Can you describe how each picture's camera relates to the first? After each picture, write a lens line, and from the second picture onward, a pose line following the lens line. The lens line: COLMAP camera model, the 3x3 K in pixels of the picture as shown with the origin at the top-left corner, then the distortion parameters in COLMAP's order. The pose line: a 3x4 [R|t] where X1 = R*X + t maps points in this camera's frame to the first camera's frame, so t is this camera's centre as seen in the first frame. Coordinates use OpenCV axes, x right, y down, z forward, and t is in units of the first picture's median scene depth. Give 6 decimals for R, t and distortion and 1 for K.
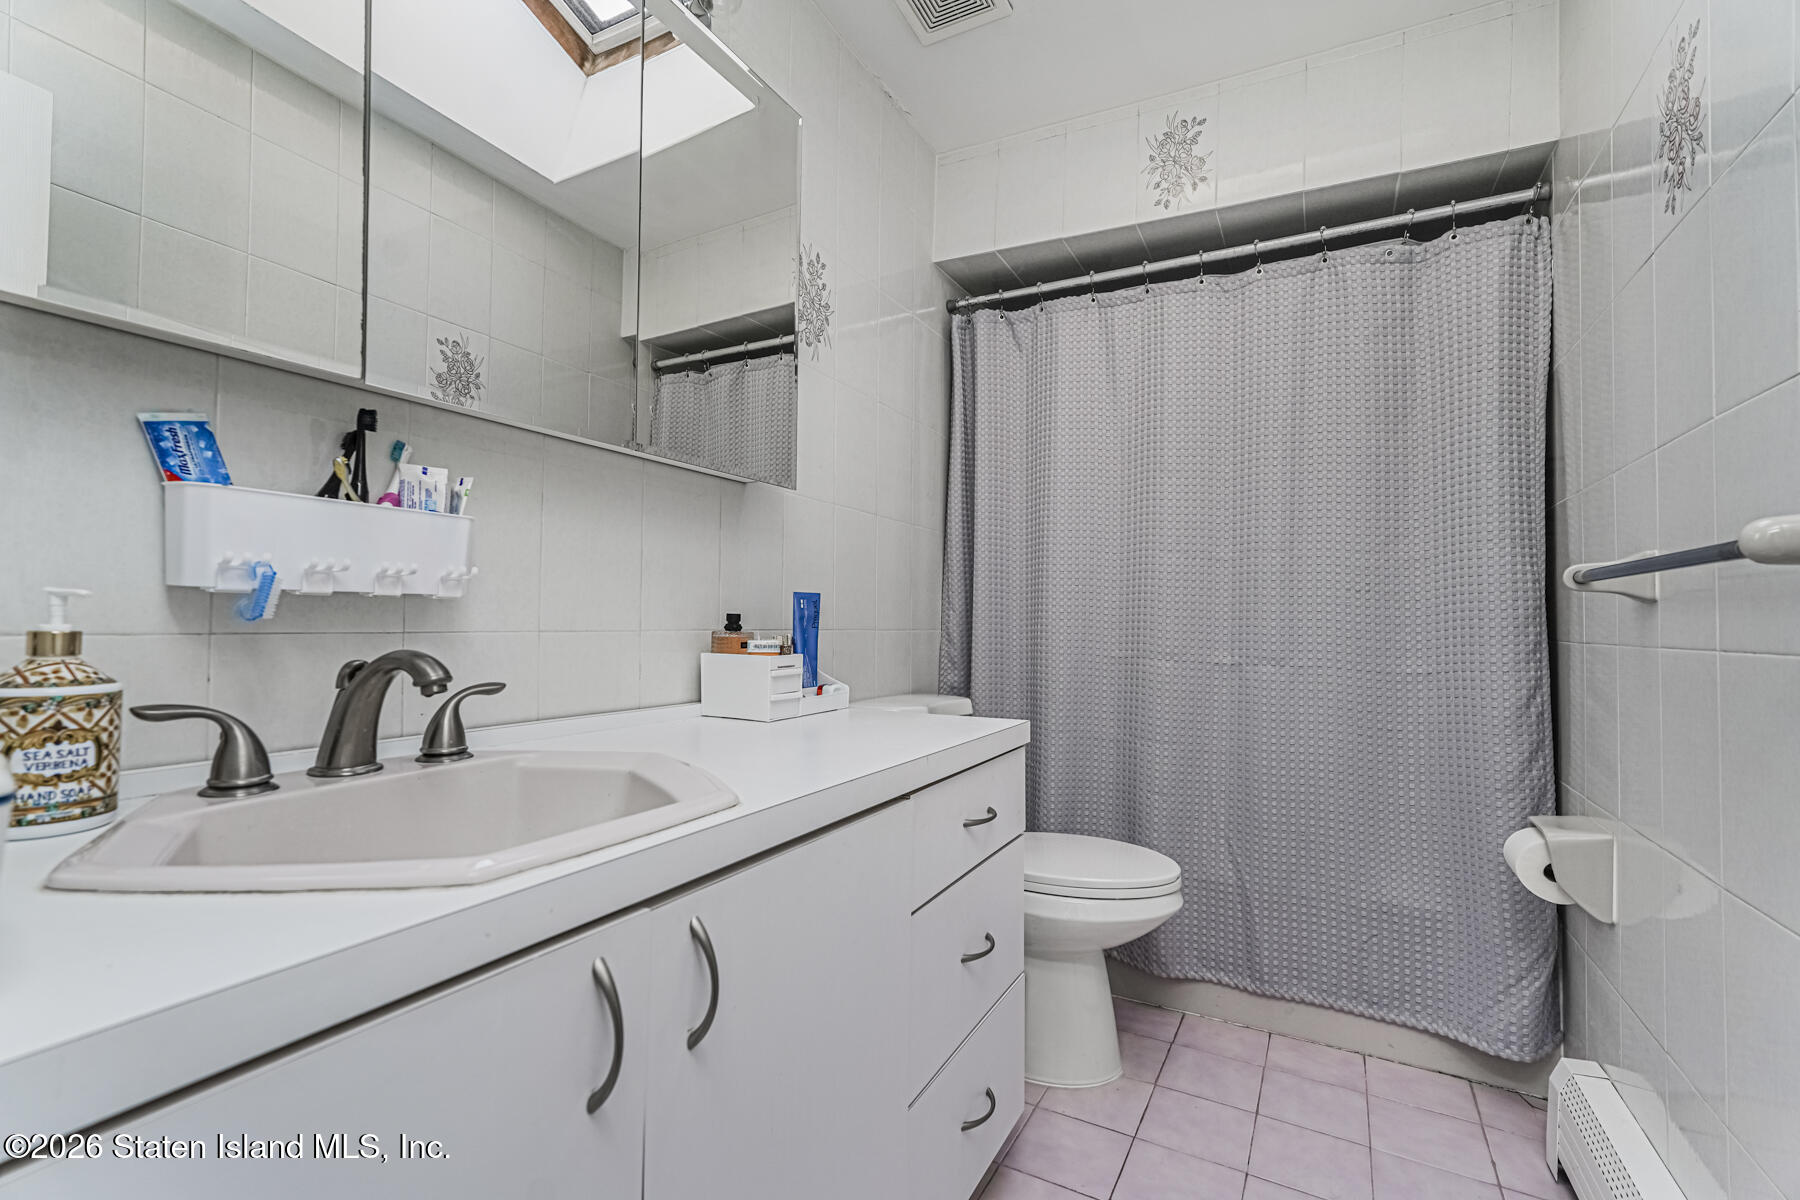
lens RADIAL K [[794.8, 0, 900.9], [0, 794.8, 610.3], [0, 0, 1]] dist [-0.014760, 0.008984]
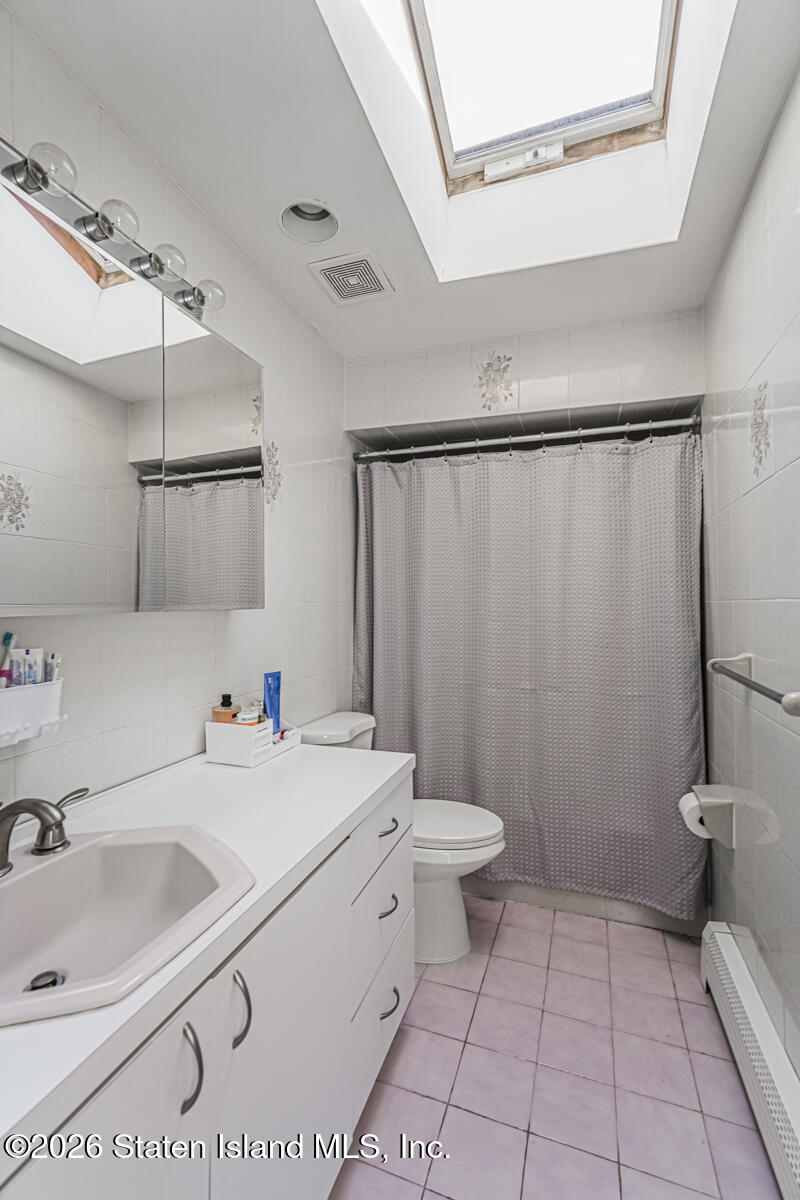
lens RADIAL K [[529.8, 0, 394.5], [0, 529.8, 602.8], [0, 0, 1]] dist [-0.014760, 0.008984]
pose [[0.988900, -0.017031, 0.147601, -0.028394], [0.015194, 0.999793, 0.013560, -0.151851], [-0.147801, -0.011167, 0.988954, -0.058766]]
